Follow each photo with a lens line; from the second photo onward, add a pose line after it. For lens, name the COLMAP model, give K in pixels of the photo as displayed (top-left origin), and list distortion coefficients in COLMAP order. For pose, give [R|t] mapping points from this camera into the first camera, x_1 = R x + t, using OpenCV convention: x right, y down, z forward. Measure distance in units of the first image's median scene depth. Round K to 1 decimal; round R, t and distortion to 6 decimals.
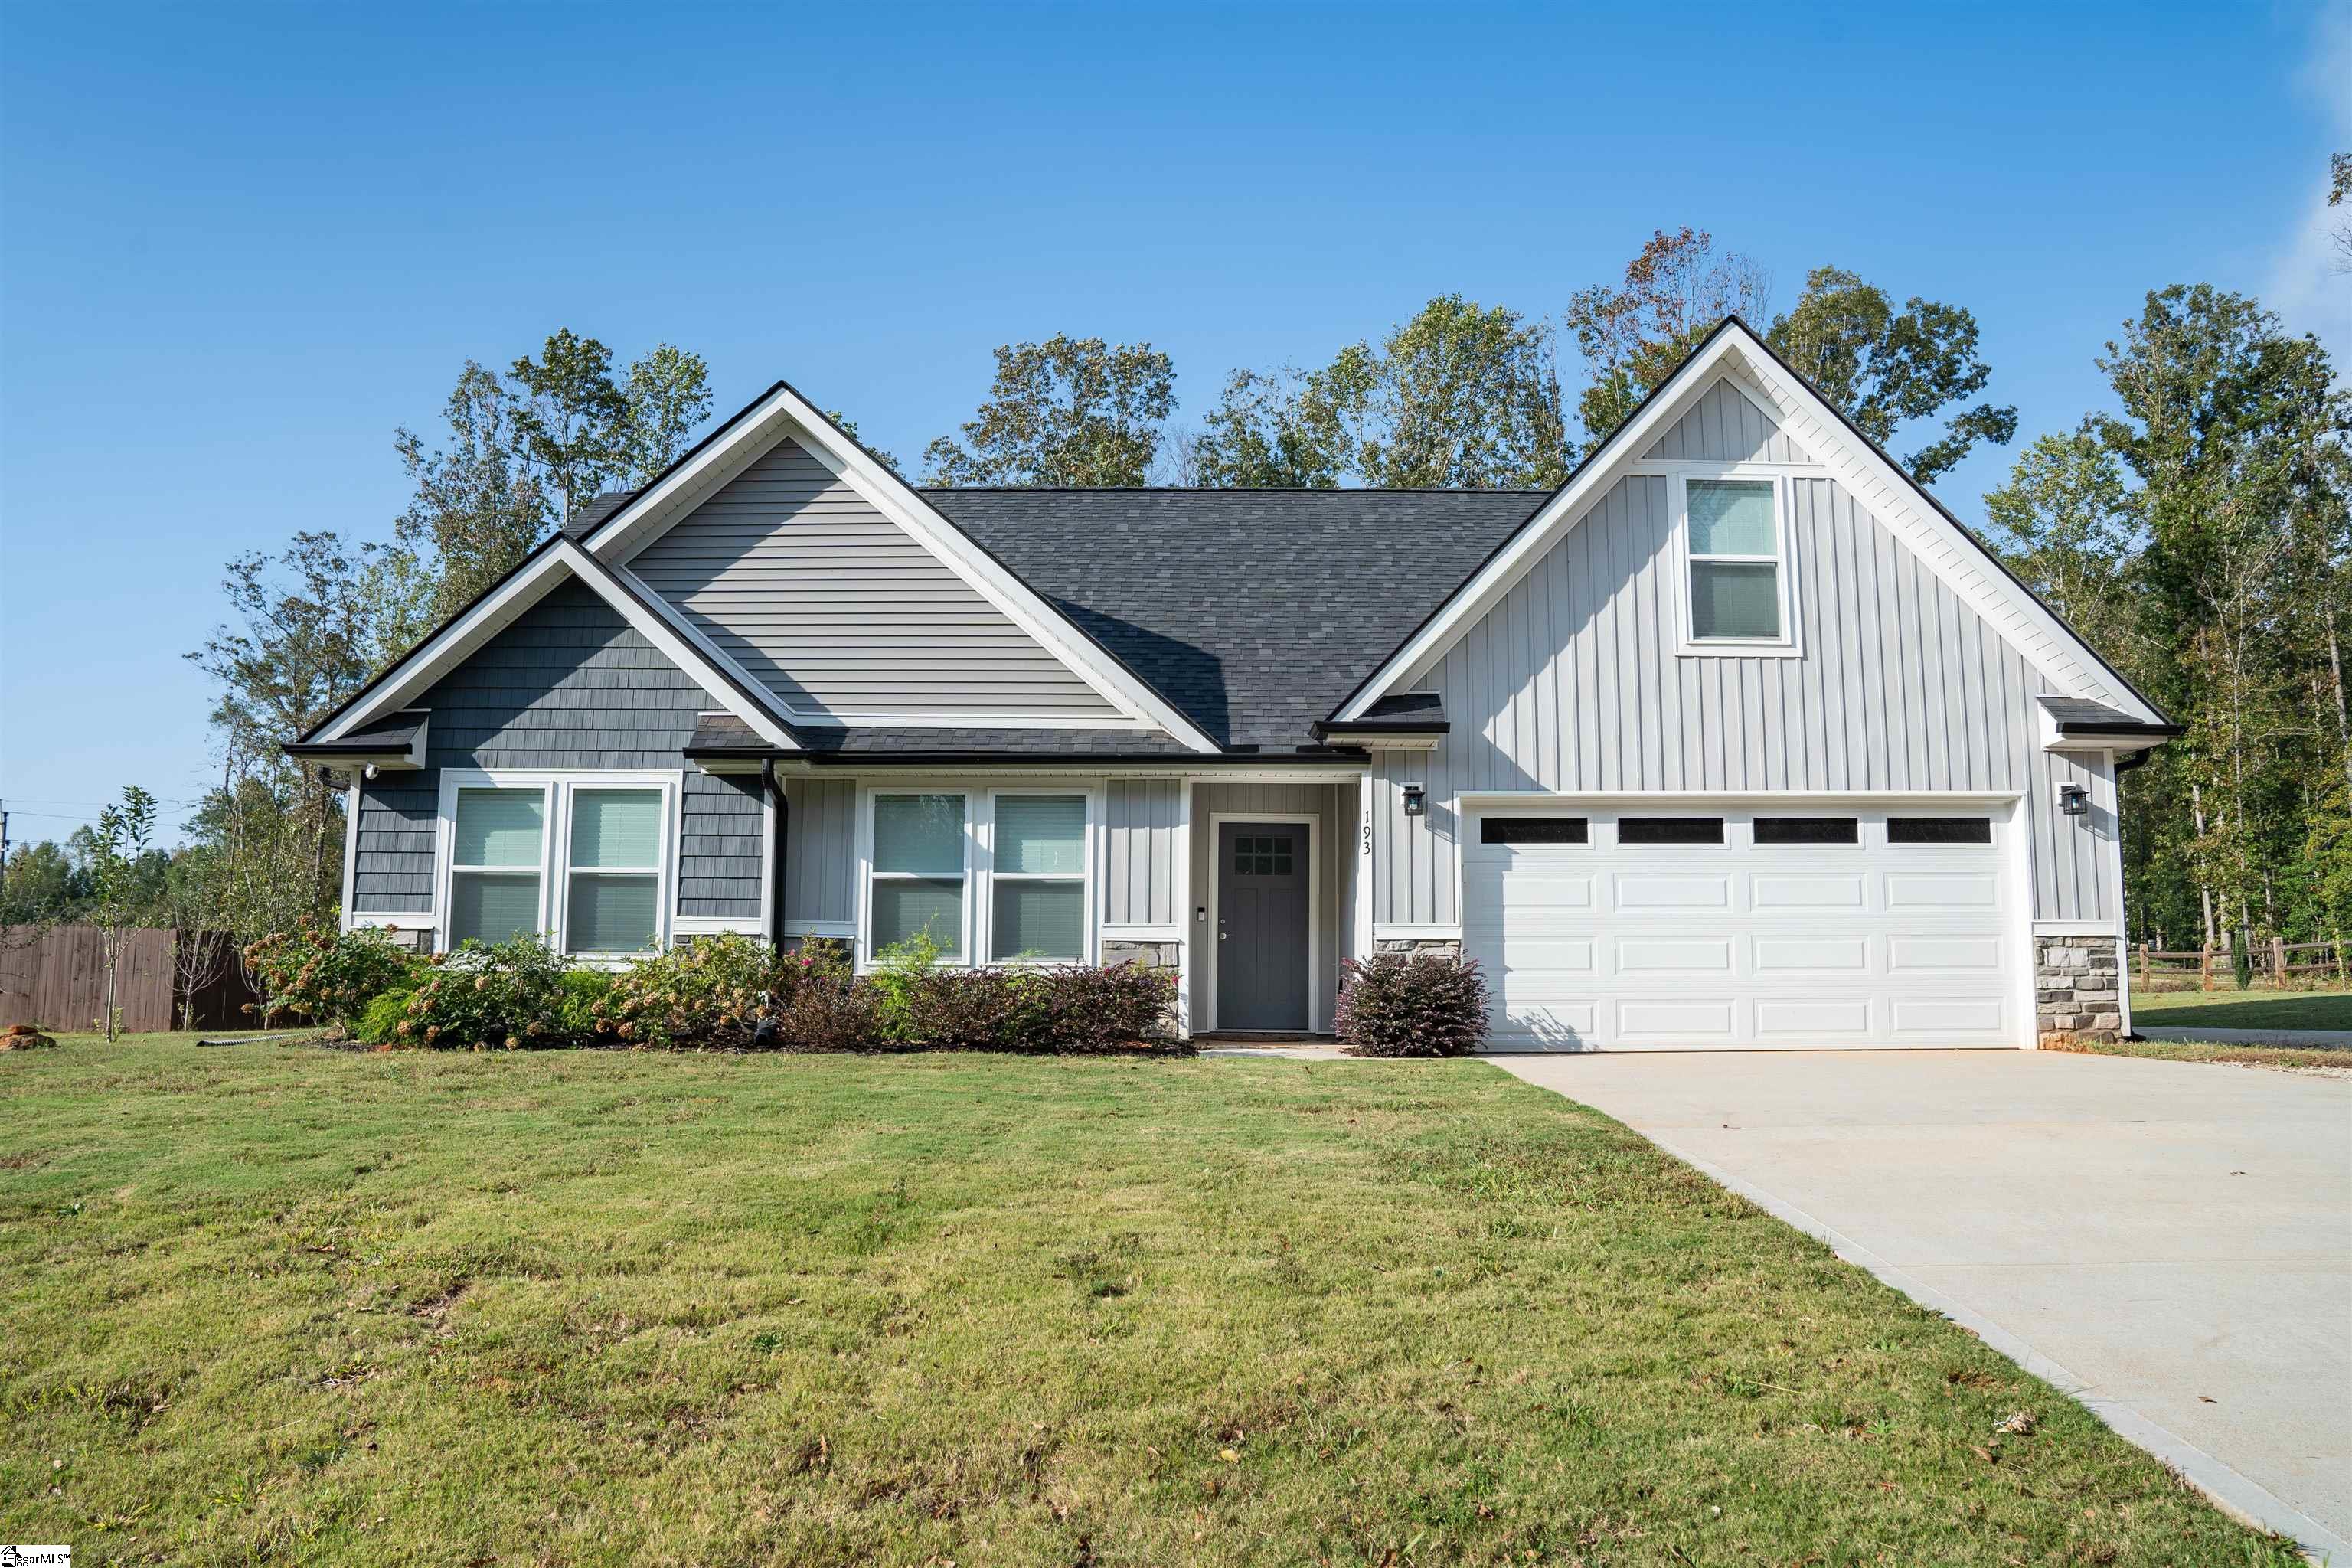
lens RADIAL K [[1701.9, 0, 1088.4], [0, 1701.9, 800.4], [0, 0, 1]] dist [-0.132453, 0.108337]
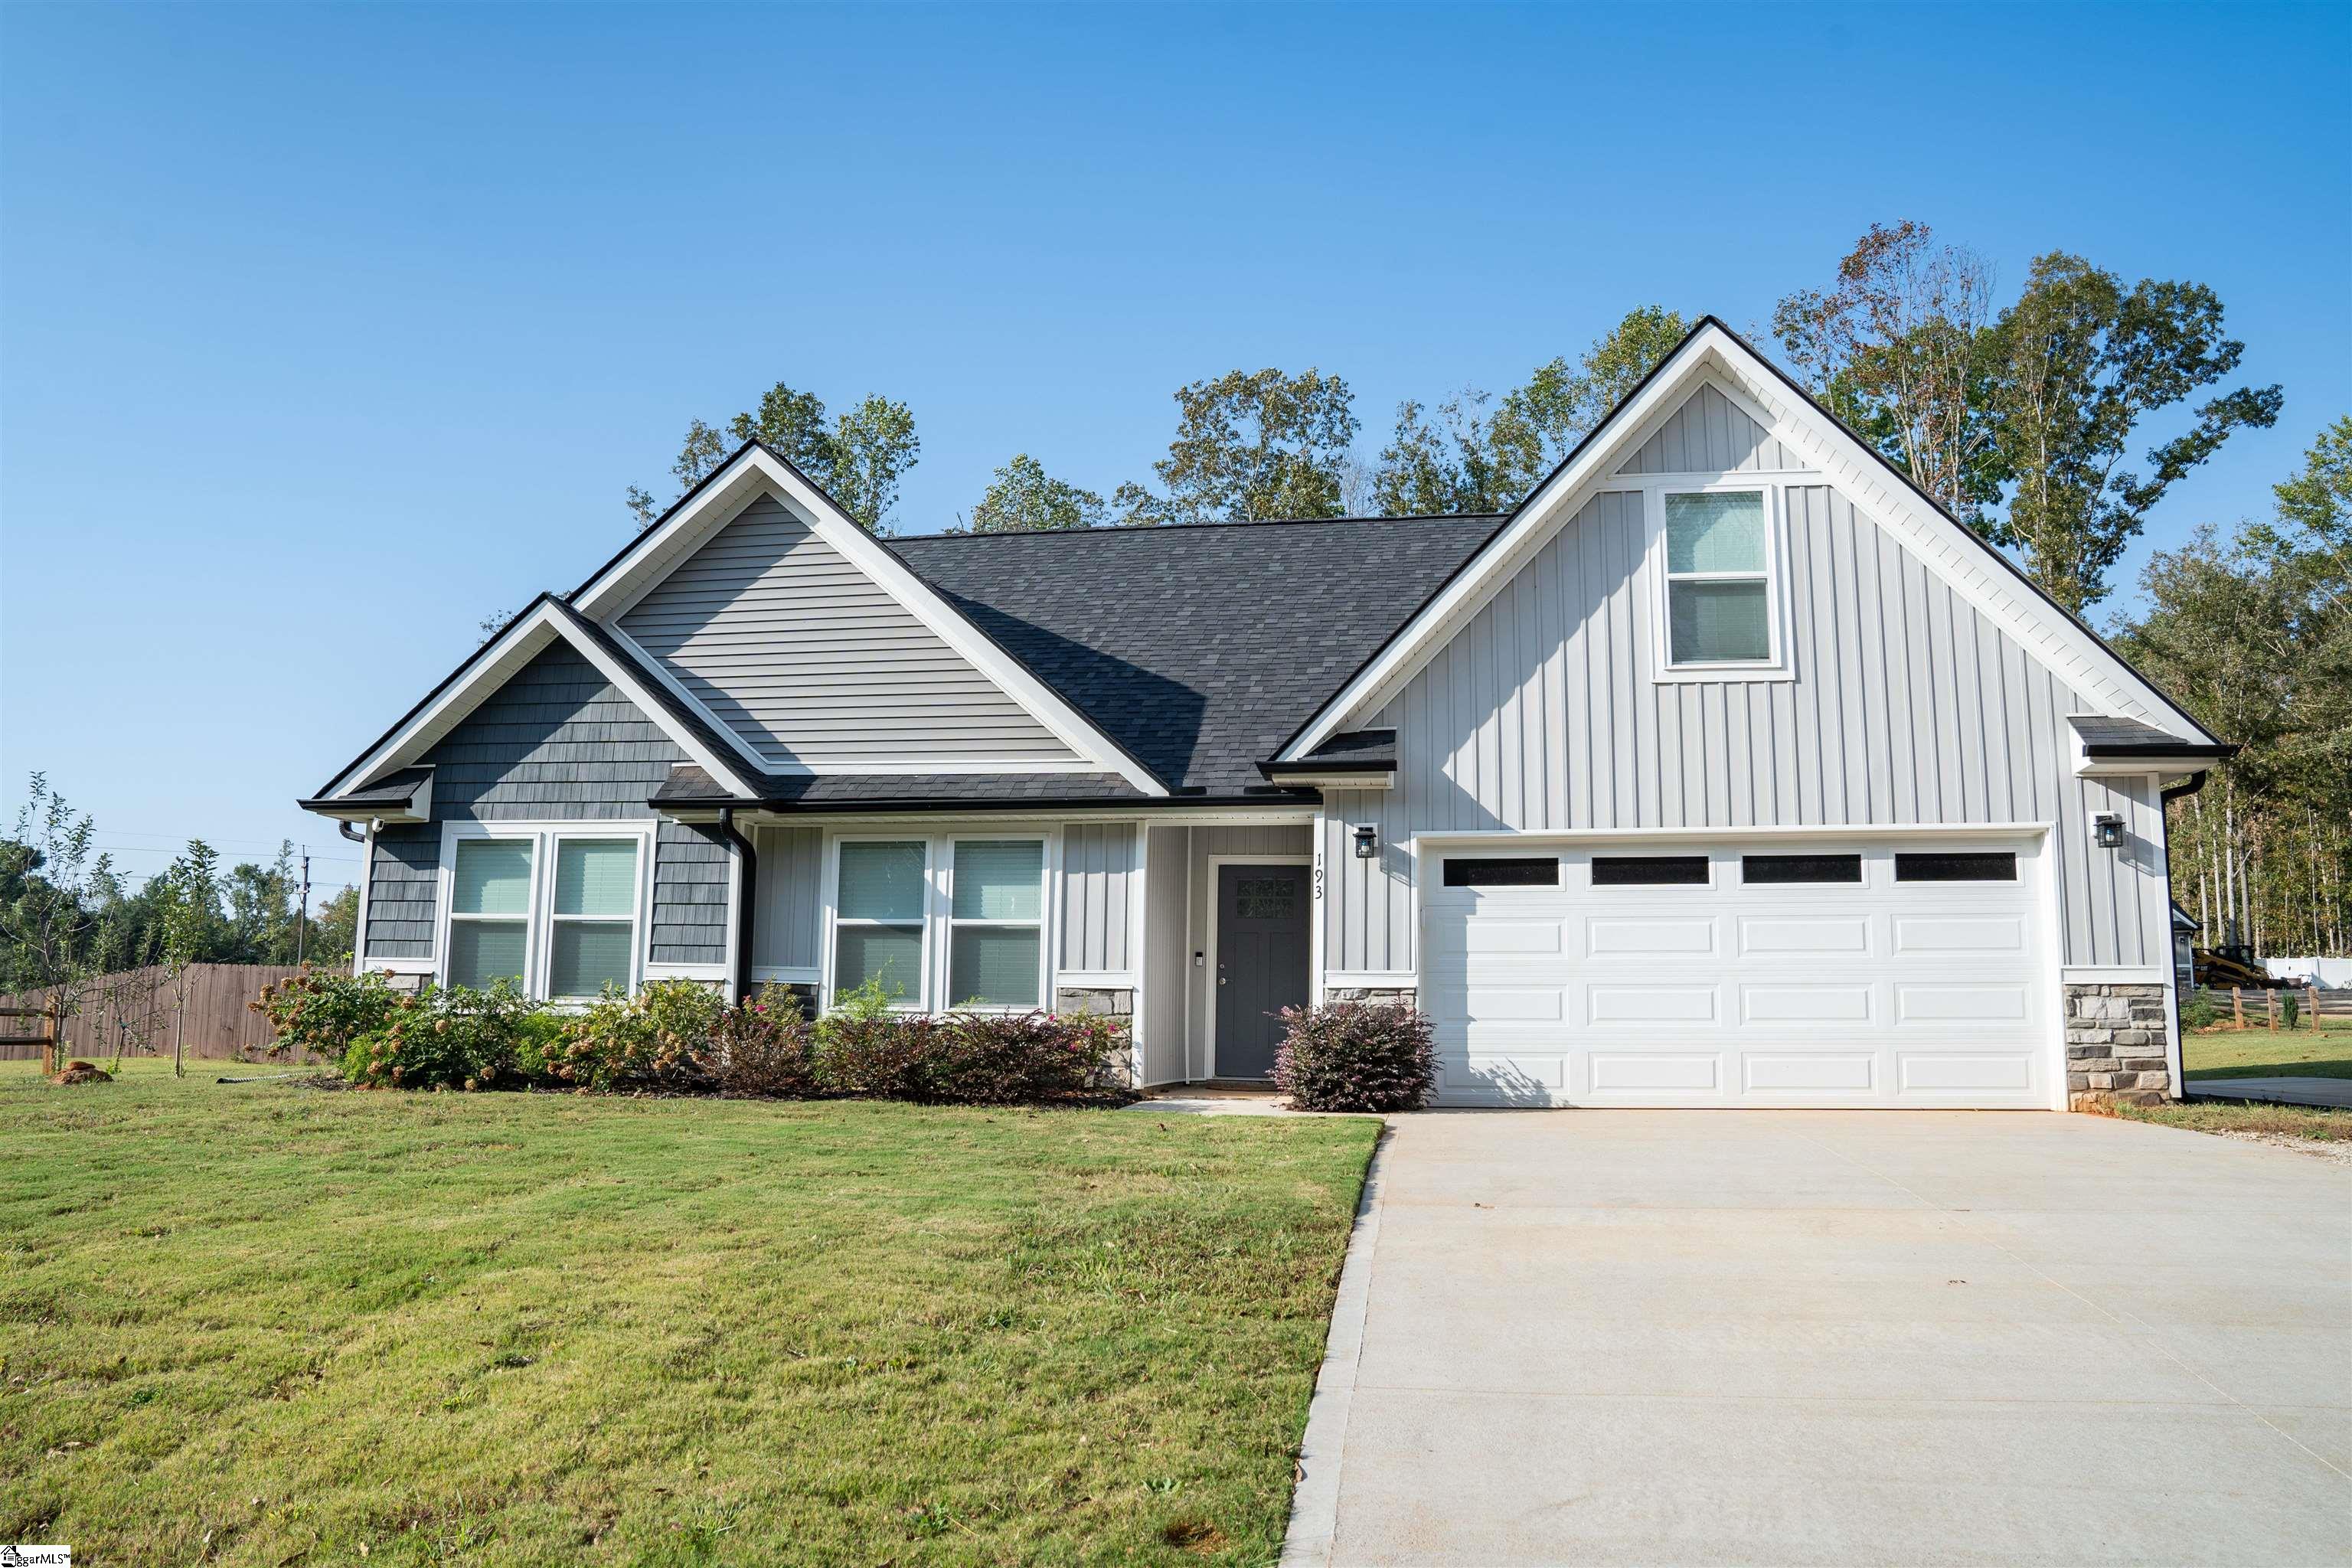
lens RADIAL K [[1711.7, 0, 1176.0], [0, 1711.7, 784.0], [0, 0, 1]] dist [-0.122745, 0.104170]
pose [[0.987819, -0.016911, -0.154684, 0.233133], [0.012460, 0.999481, -0.029696, -0.005287], [0.155106, 0.027407, 0.987518, 0.028807]]
